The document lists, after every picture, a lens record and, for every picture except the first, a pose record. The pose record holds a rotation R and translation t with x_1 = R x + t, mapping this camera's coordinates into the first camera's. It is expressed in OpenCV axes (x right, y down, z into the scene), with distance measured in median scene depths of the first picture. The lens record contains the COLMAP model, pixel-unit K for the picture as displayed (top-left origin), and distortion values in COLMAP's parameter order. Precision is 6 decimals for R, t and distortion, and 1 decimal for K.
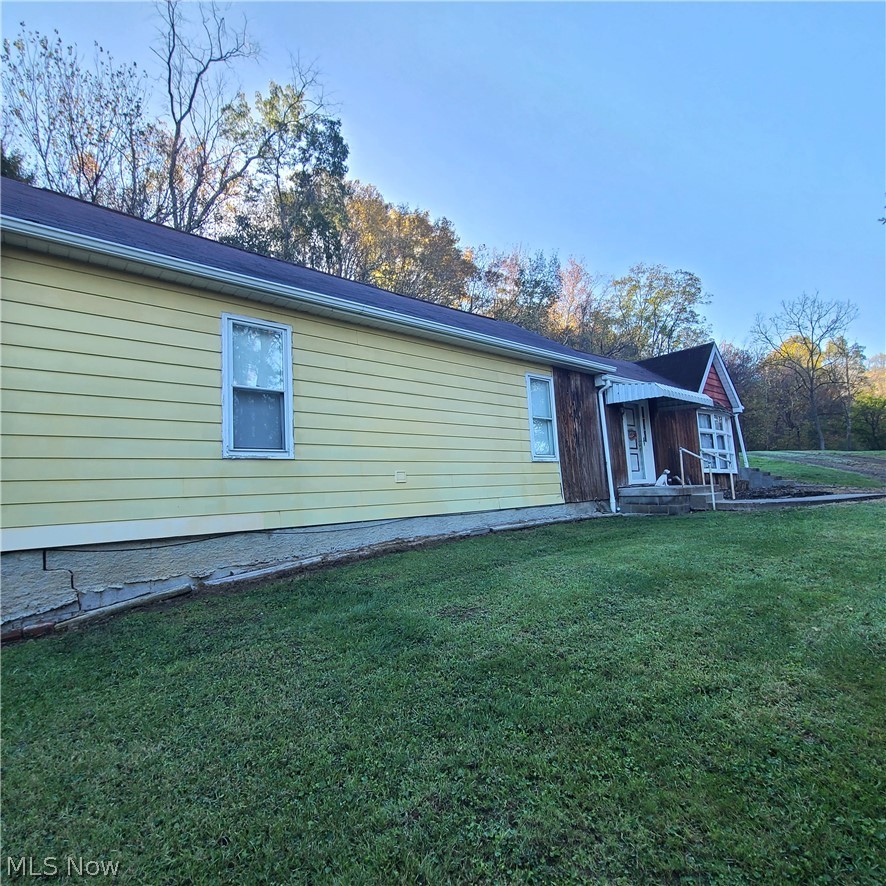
lens RADIAL K [[481.9, 0, 439.7], [0, 481.9, 446.6], [0, 0, 1]] dist [-0.003934, -0.001324]
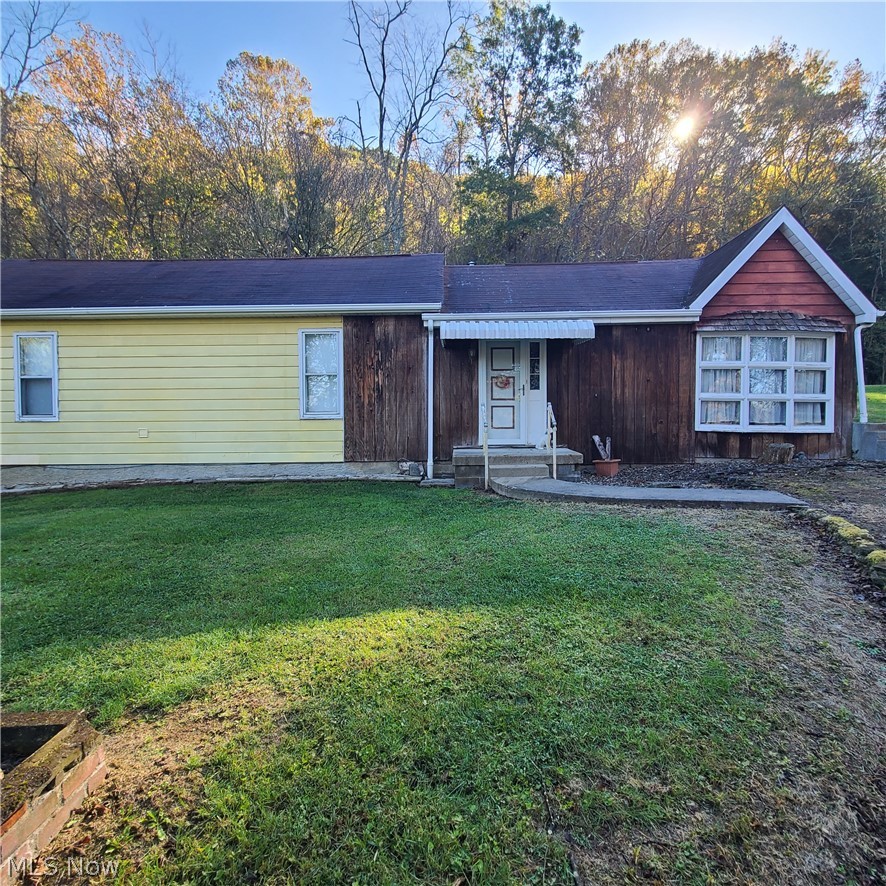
lens RADIAL K [[481.9, 0, 439.7], [0, 481.9, 446.6], [0, 0, 1]] dist [-0.003934, -0.001324]
pose [[0.752542, 0.070752, -0.654732, 1.032919], [0.035597, 0.988388, 0.147722, -0.049323], [0.657581, -0.134474, 0.741285, 0.407818]]
